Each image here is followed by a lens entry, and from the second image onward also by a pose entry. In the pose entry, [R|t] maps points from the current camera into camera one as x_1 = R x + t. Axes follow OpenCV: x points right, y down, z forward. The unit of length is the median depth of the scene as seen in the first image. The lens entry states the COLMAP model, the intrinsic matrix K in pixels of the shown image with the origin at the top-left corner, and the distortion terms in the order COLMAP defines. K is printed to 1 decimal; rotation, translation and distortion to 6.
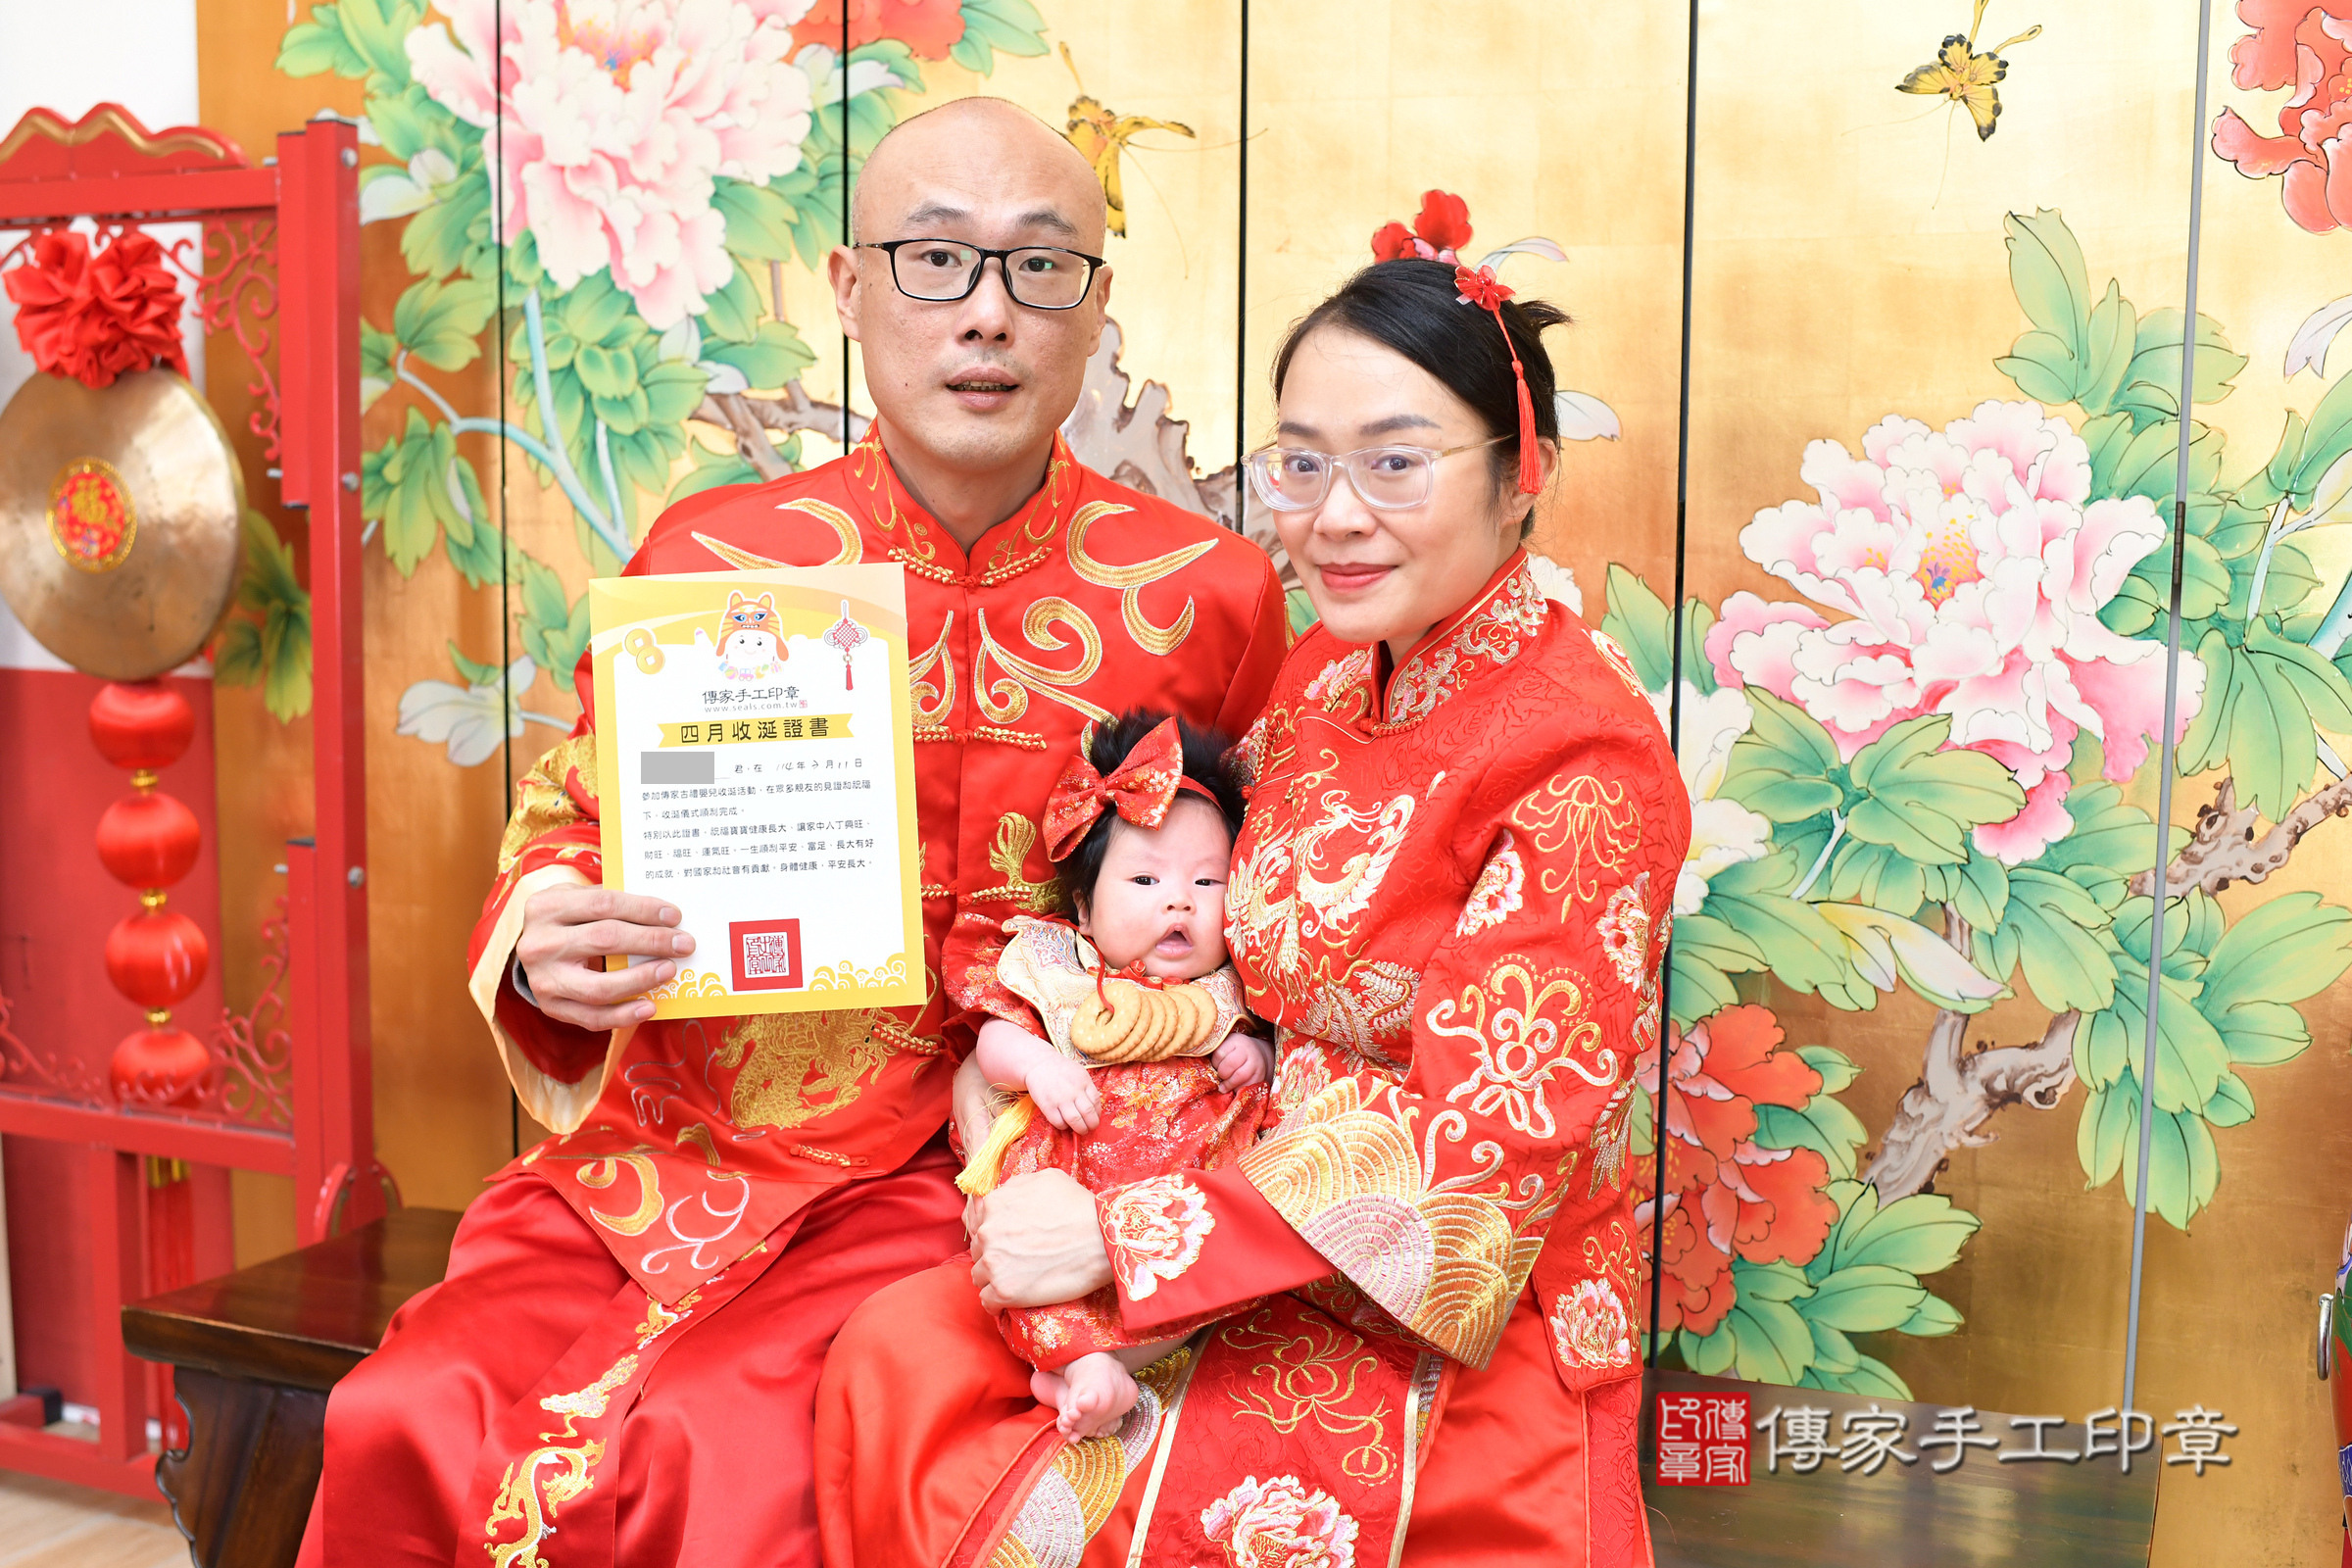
lens RADIAL K [[2683.7, 0, 1159.9], [0, 2683.7, 862.6], [0, 0, 1]] dist [-0.110349, 0.131260]
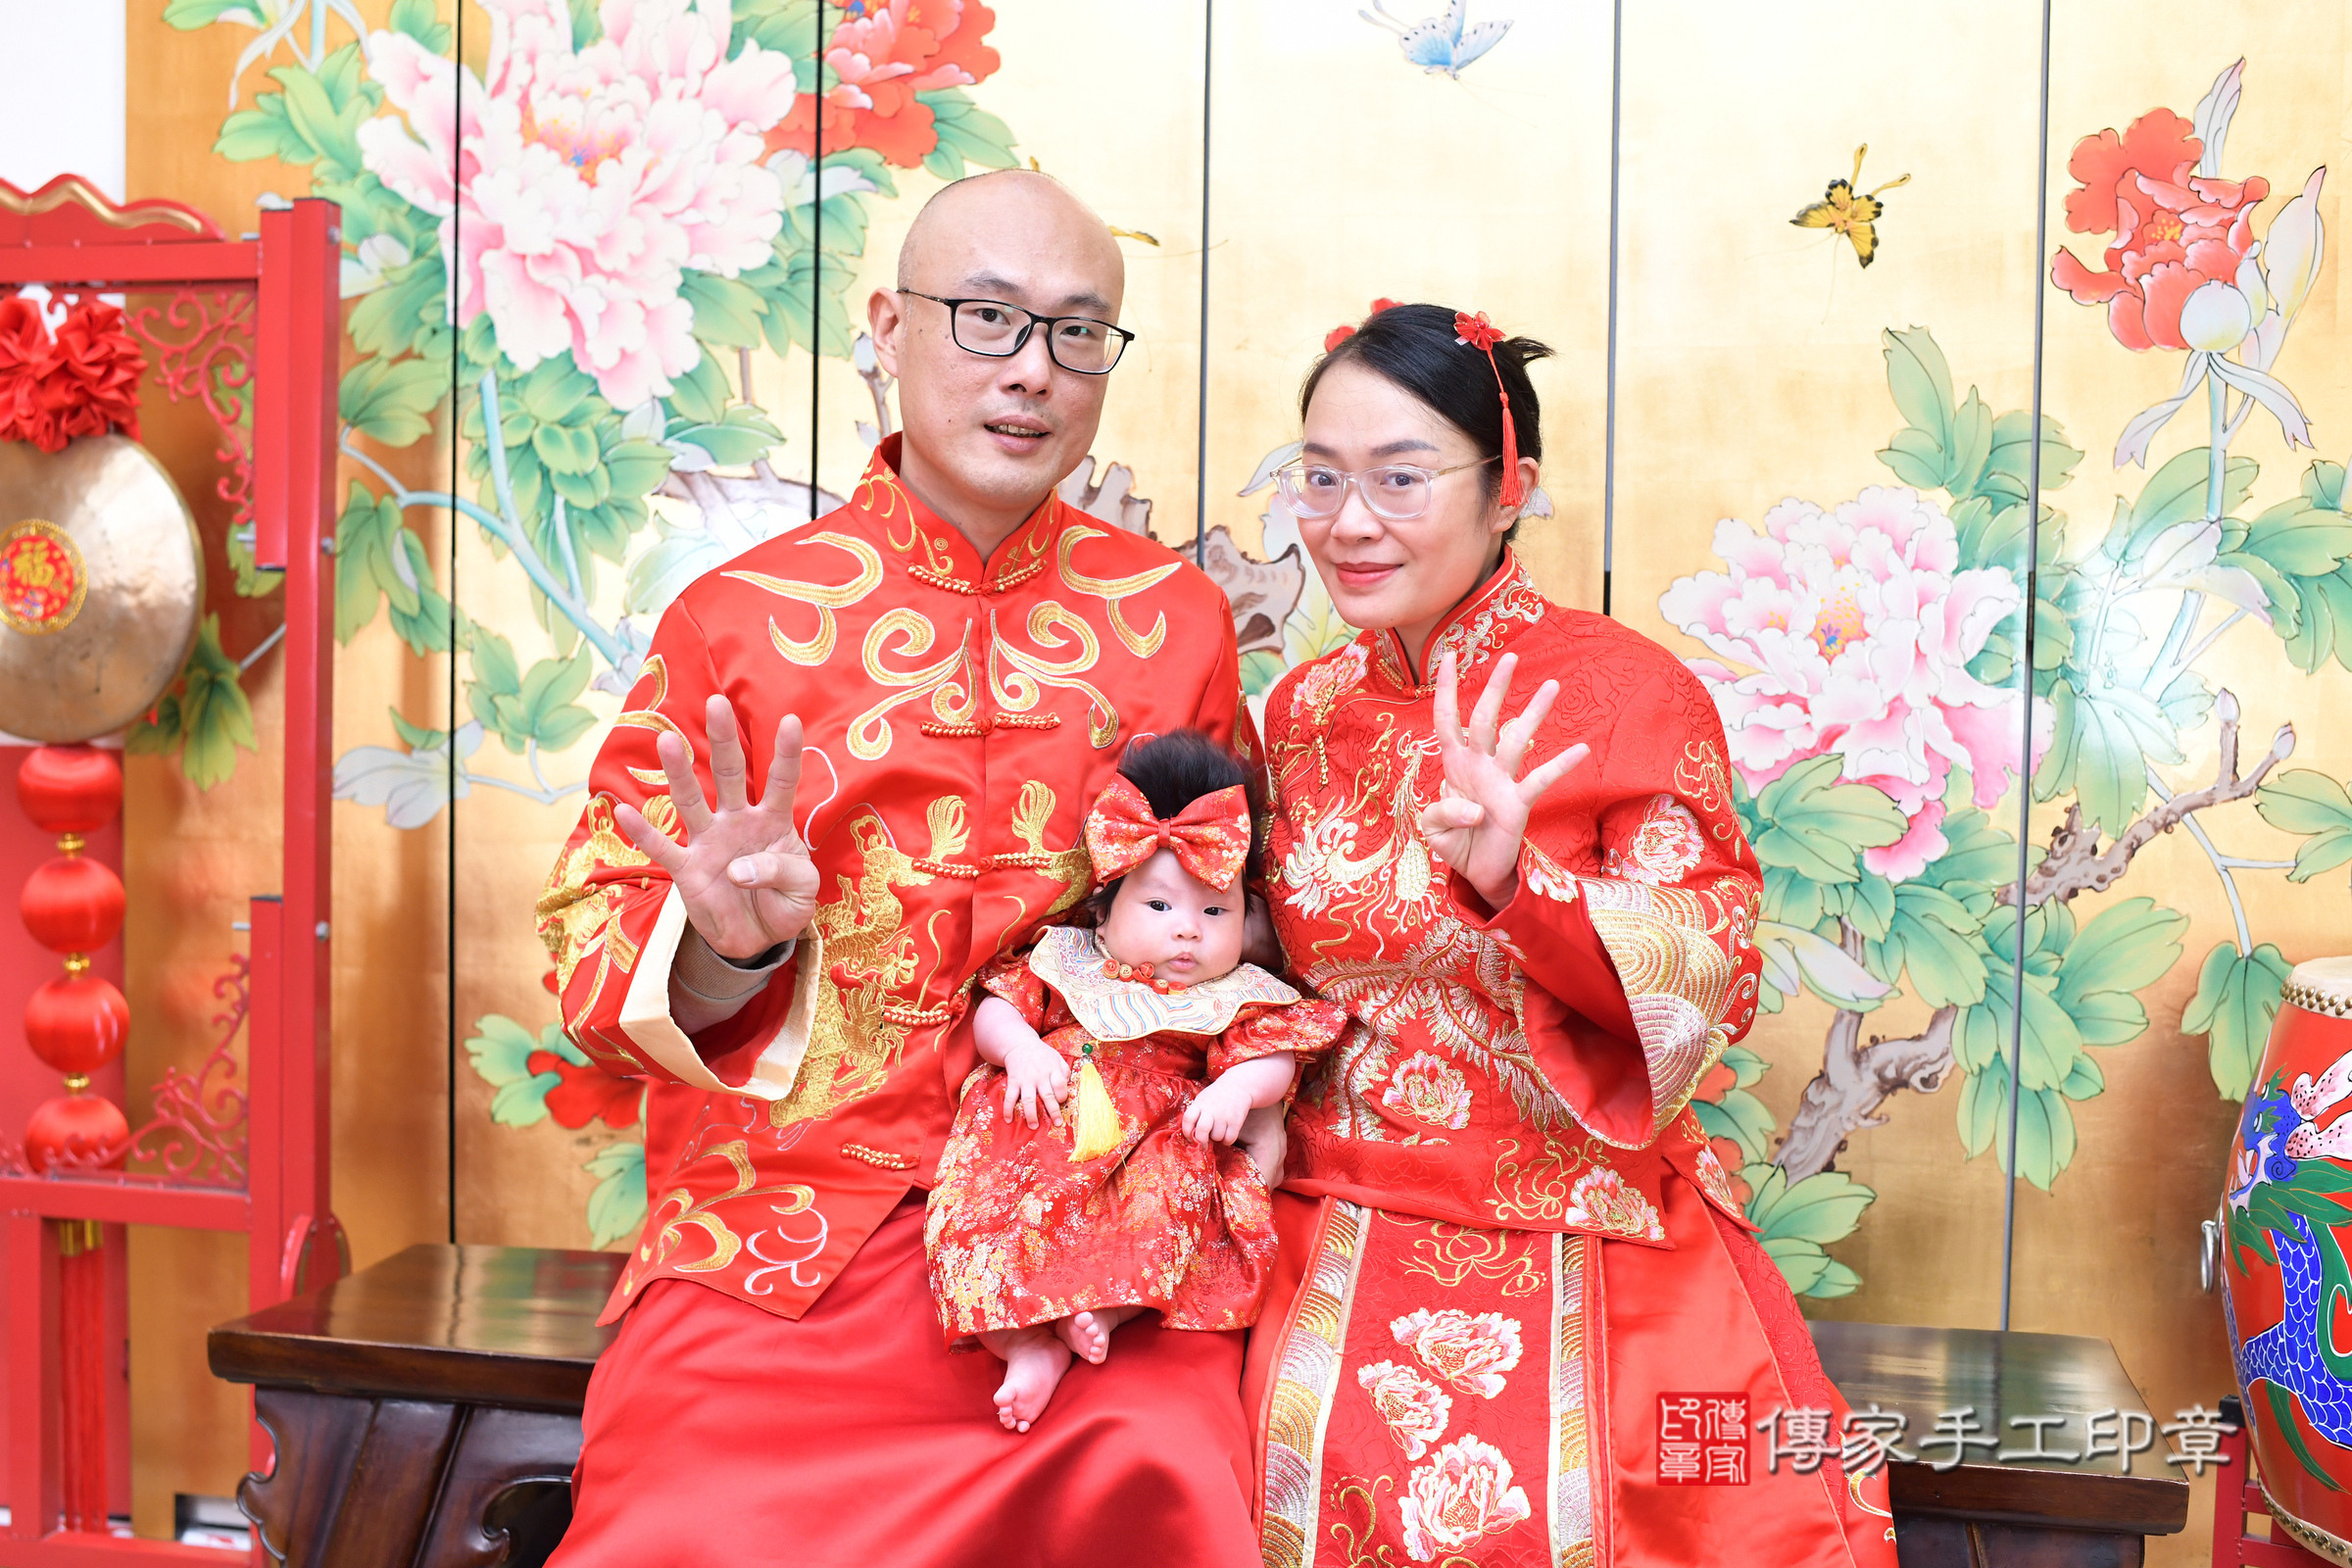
lens RADIAL K [[2651.9, 0, 1161.5], [0, 2651.9, 842.9], [0, 0, 1]] dist [-0.107293, 0.119813]
pose [[0.978227, -0.005539, 0.207464, -0.203777], [0.020293, 0.997406, -0.069057, 0.049448], [-0.206543, 0.071764, 0.975802, -0.053491]]
